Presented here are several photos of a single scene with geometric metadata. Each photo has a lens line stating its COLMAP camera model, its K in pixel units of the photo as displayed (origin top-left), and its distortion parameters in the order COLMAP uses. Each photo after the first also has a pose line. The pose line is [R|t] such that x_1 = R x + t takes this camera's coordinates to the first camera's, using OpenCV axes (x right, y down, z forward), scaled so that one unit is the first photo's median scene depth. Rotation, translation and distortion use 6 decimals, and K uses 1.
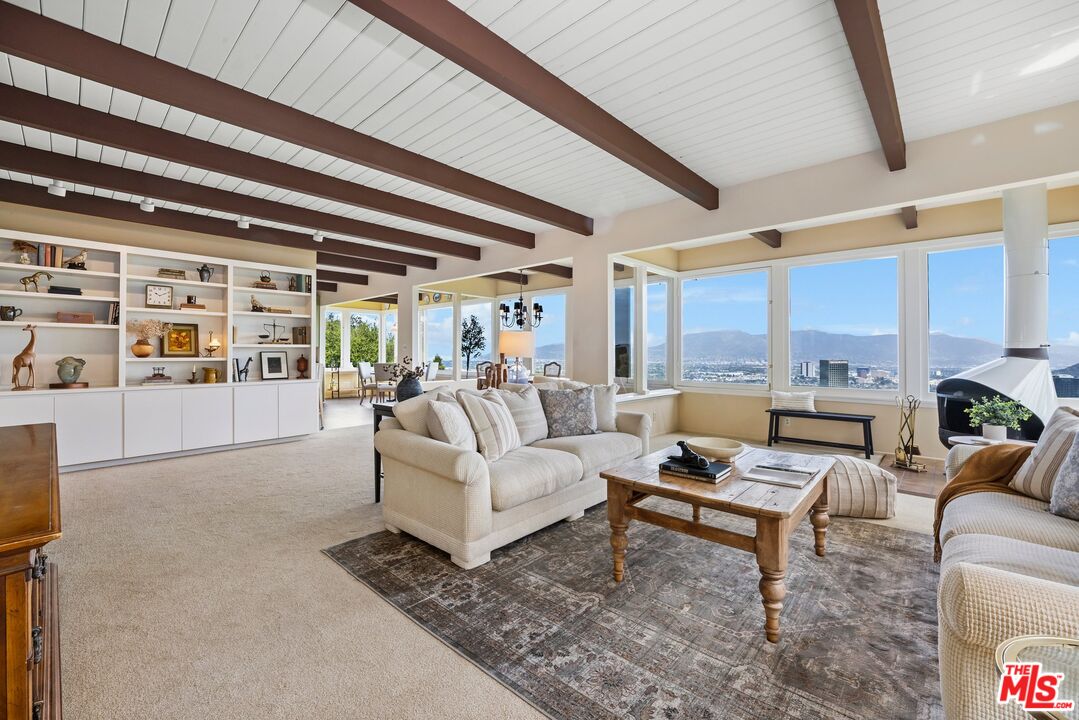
lens RADIAL K [[452.4, 0, 529.7], [0, 452.4, 362.2], [0, 0, 1]] dist [0.002946, -0.000422]
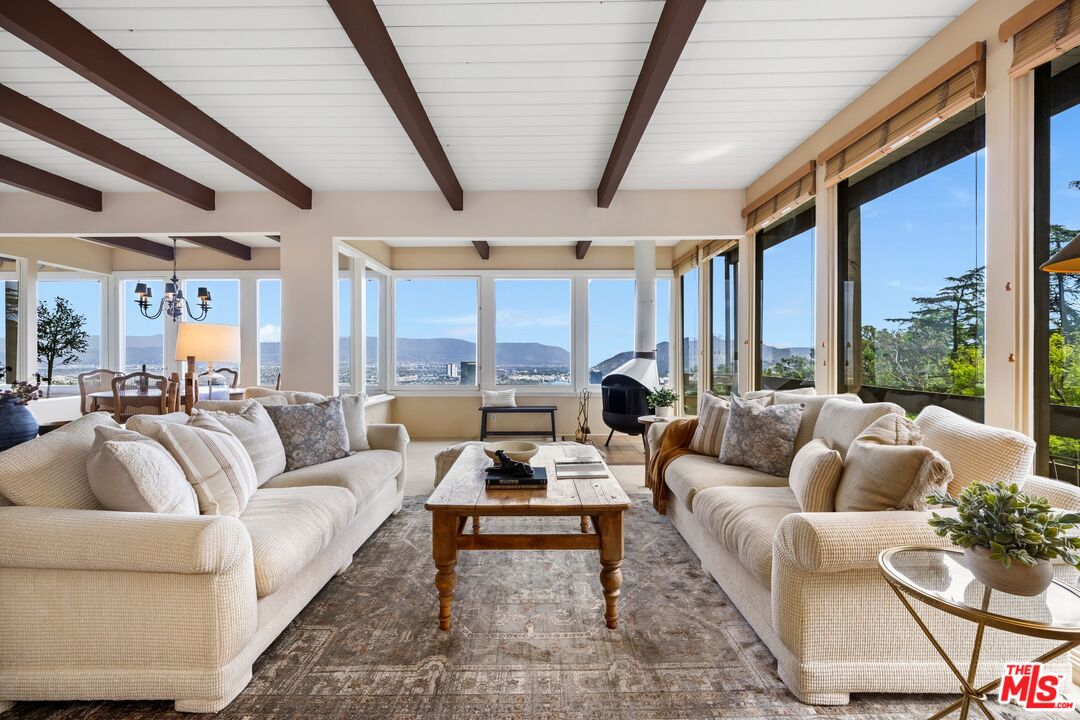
lens RADIAL K [[452.8, 0, 530.2], [0, 452.8, 362.2], [0, 0, 1]] dist [0.002946, -0.000422]
pose [[0.732081, -0.012111, 0.681110, -0.169875], [0.016128, 0.999870, 0.000444, -0.004408], [-0.681027, 0.010660, 0.732181, 0.184418]]
